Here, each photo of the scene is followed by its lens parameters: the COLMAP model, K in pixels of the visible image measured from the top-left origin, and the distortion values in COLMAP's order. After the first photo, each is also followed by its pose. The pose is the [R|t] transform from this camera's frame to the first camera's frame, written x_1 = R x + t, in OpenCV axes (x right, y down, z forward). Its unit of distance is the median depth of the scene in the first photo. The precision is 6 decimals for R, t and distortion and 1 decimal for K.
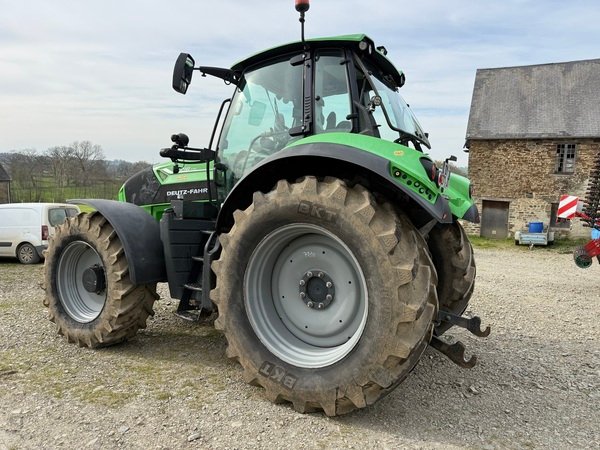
lens RADIAL K [[418.4, 0, 300.0], [0, 418.4, 225.0], [0, 0, 1]] dist [0.073388, -0.089532]
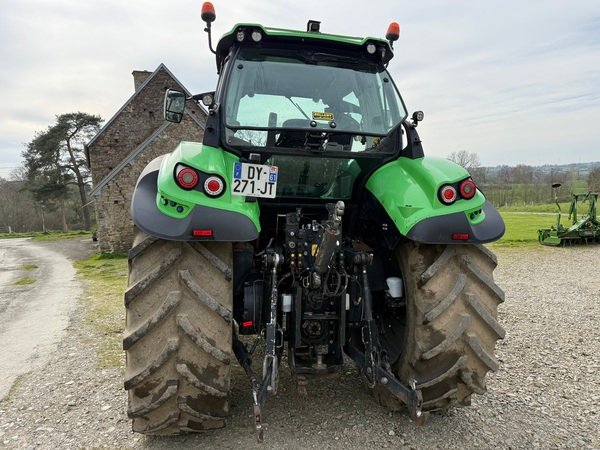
lens RADIAL K [[421.2, 0, 300.0], [0, 421.2, 225.0], [0, 0, 1]] dist [0.075252, -0.091930]
pose [[0.662324, 0.007146, -0.749184, 0.915698], [-0.018448, 0.999807, -0.006772, -0.028521], [0.748990, 0.018306, 0.662328, 0.520768]]
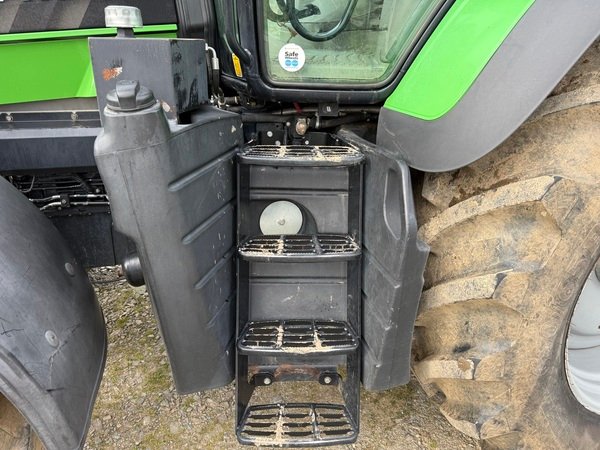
lens RADIAL K [[421.2, 0, 300.0], [0, 421.2, 225.0], [0, 0, 1]] dist [0.075252, -0.091930]
pose [[0.694172, -0.323578, 0.642980, -0.481983], [0.028223, 0.904812, 0.424875, -0.074799], [-0.719256, -0.276789, 0.637227, 0.934543]]
